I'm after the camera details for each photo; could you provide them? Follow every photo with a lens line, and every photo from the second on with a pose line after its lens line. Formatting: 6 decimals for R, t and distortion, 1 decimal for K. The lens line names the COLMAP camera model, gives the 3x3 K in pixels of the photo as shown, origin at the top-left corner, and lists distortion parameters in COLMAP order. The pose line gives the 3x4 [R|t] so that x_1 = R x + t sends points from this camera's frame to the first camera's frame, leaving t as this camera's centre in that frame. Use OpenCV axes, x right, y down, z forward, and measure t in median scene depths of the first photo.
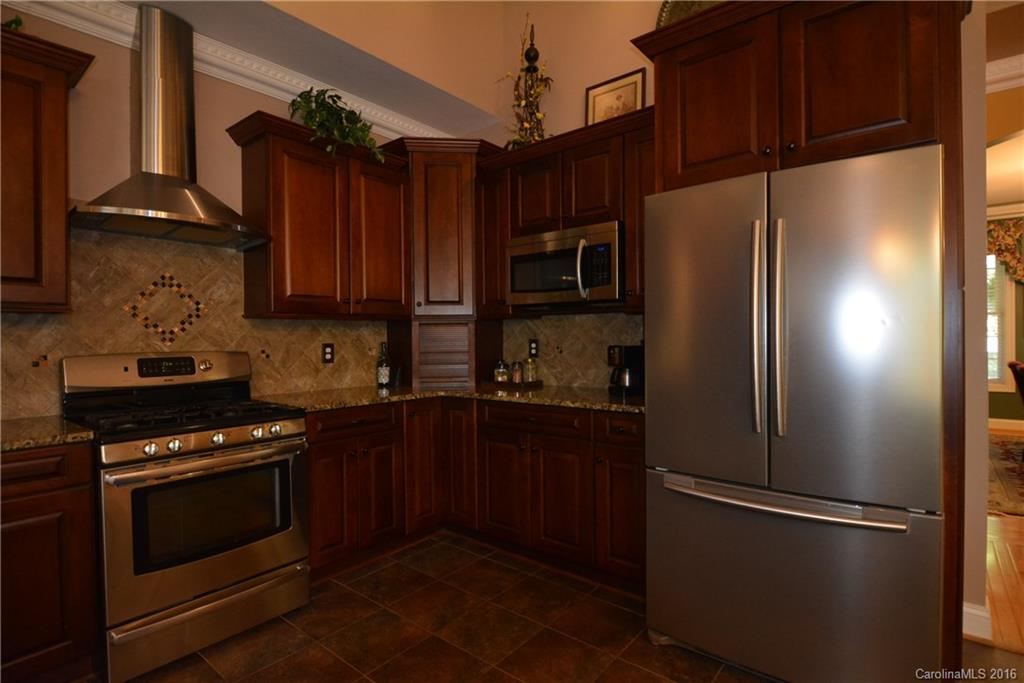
lens RADIAL K [[513.7, 0, 512.0], [0, 513.7, 341.5], [0, 0, 1]] dist [-0.000516, -0.000831]
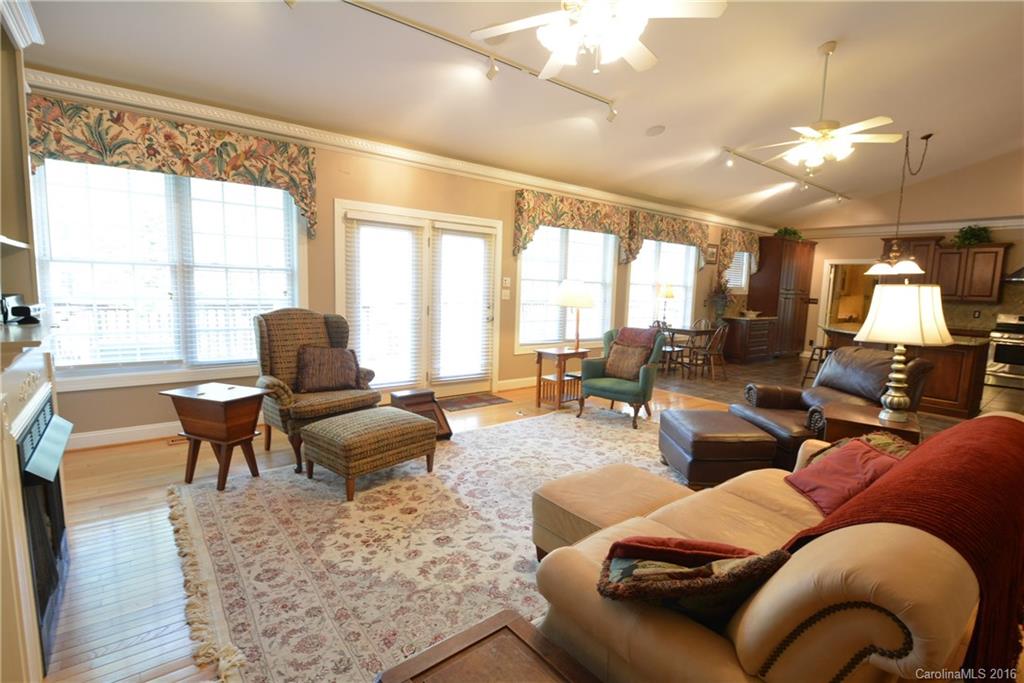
lens RADIAL K [[480.7, 0, 512.0], [0, 480.7, 341.5], [0, 0, 1]] dist [0.001552, -0.014620]
pose [[-0.208702, 0.117147, -0.970938, 2.557628], [-0.035633, 0.991230, 0.127255, -0.067353], [0.977330, 0.061156, -0.202697, -1.418542]]
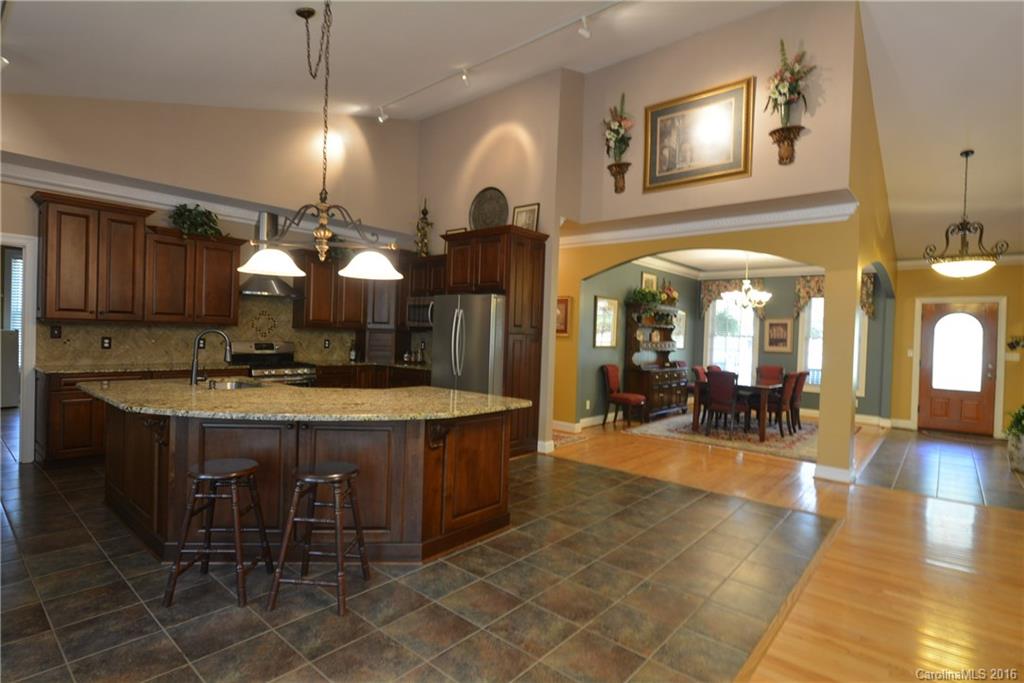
lens RADIAL K [[510.0, 0, 512.0], [0, 510.0, 341.5], [0, 0, 1]] dist [-0.000383, -0.000518]
pose [[0.998761, 0.044704, -0.021885, 0.521788], [-0.044513, 0.998967, 0.009145, -0.045746], [0.022272, -0.008159, 0.999719, -1.267972]]
